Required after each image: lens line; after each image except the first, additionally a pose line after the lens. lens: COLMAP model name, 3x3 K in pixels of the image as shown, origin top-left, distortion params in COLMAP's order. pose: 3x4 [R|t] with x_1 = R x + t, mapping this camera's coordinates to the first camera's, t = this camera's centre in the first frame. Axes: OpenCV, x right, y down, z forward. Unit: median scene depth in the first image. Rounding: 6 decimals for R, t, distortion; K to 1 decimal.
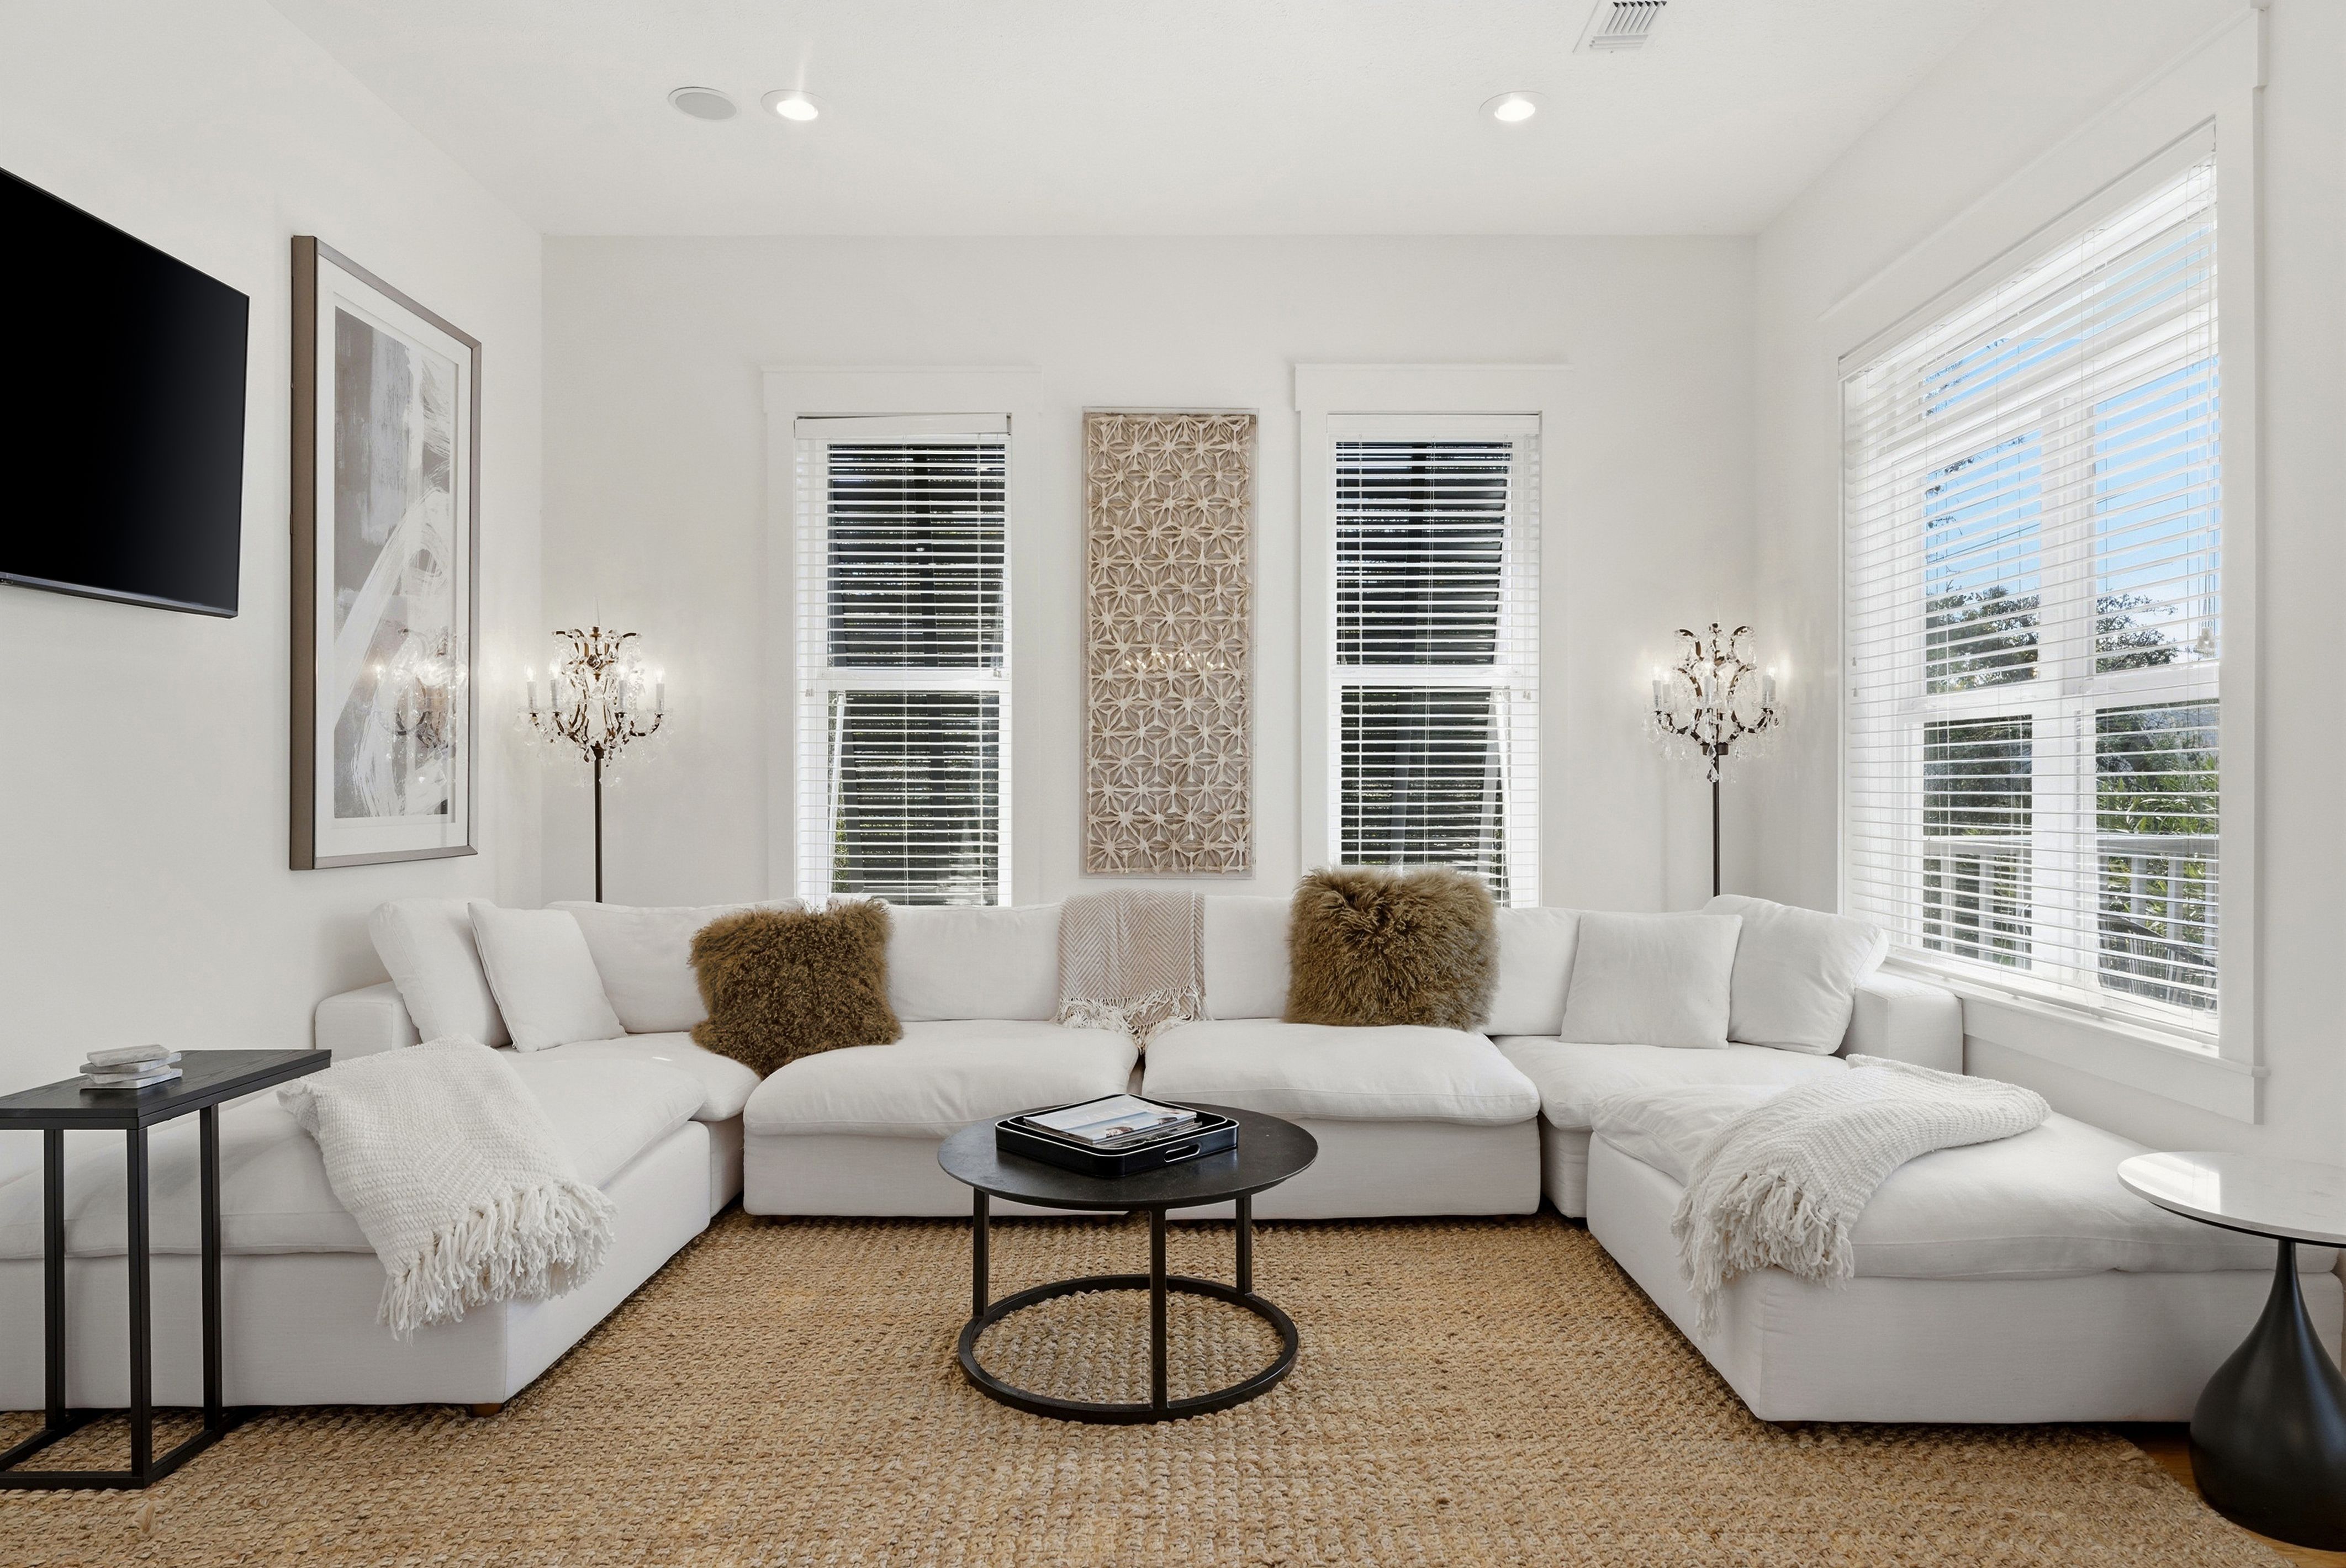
lens RADIAL K [[1361.9, 0, 1180.6], [0, 1361.9, 783.8], [0, 0, 1]] dist [-0.005505, -0.000014]
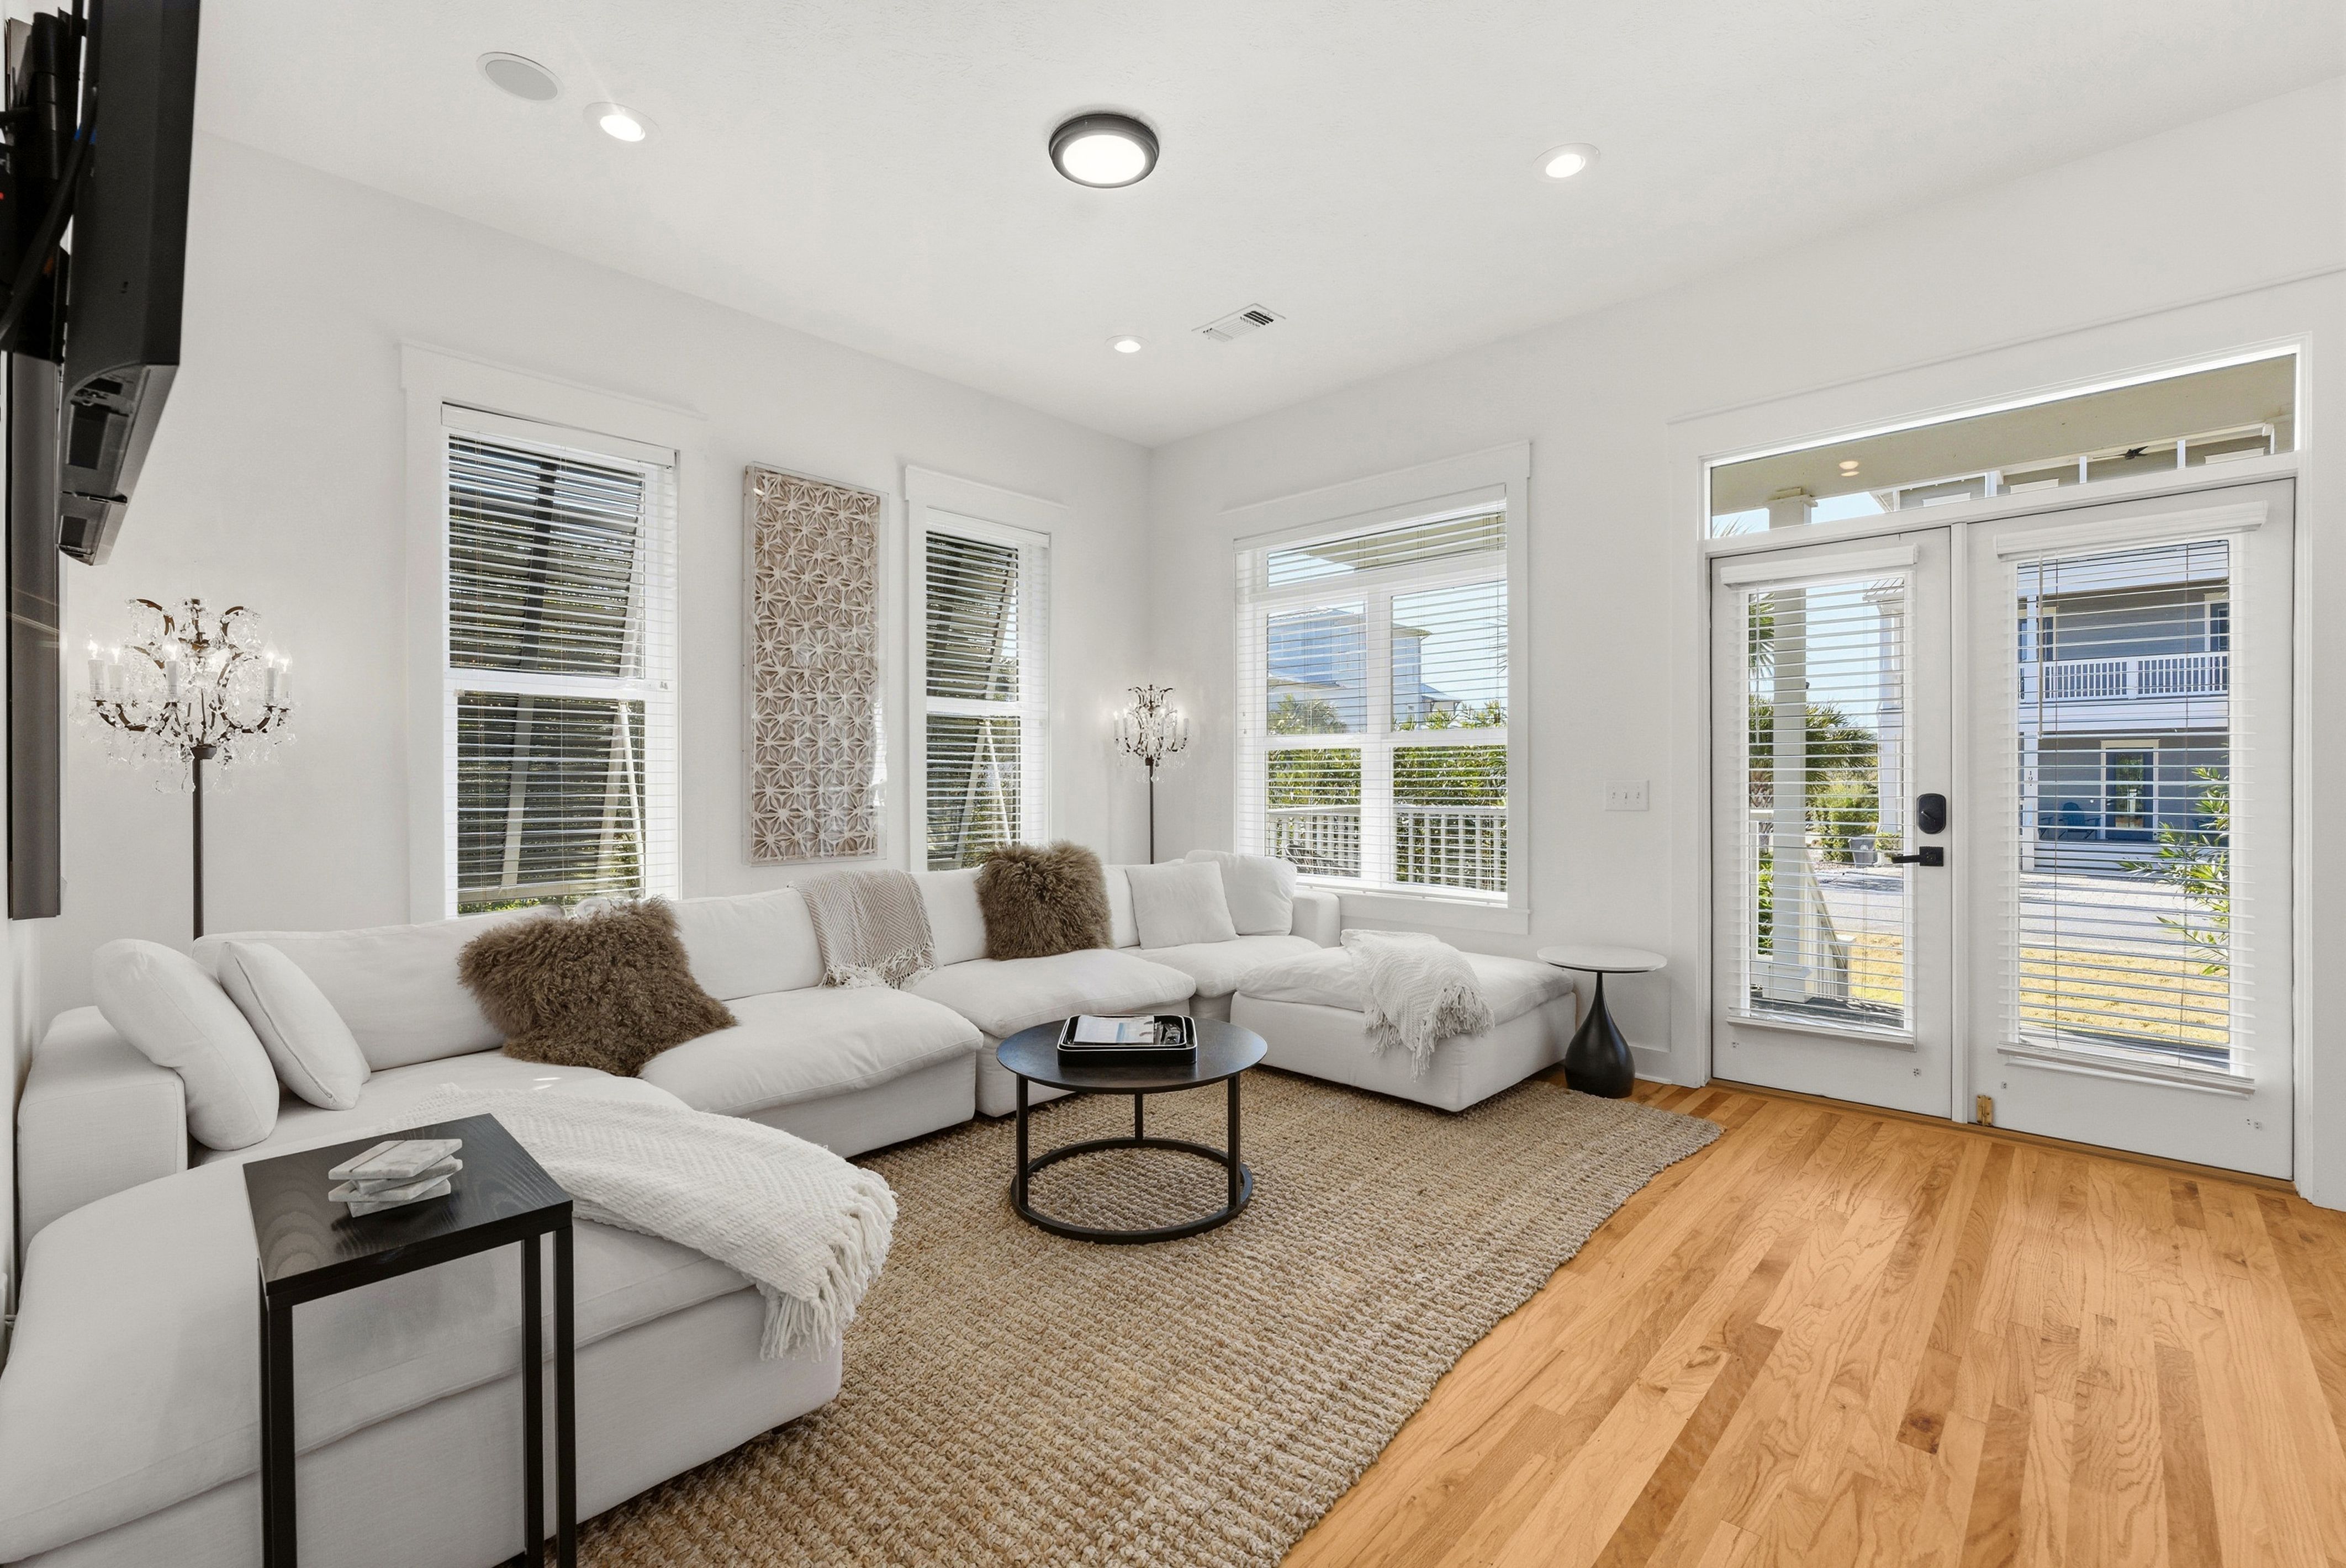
lens RADIAL K [[1002.4, 0, 1188.2], [0, 1002.4, 779.9], [0, 0, 1]] dist [-0.003622, -0.000011]
pose [[0.684202, -0.003321, 0.729285, -0.437376], [-0.000523, 0.999987, 0.005045, -0.009441], [-0.729293, -0.003833, 0.684191, 0.142964]]
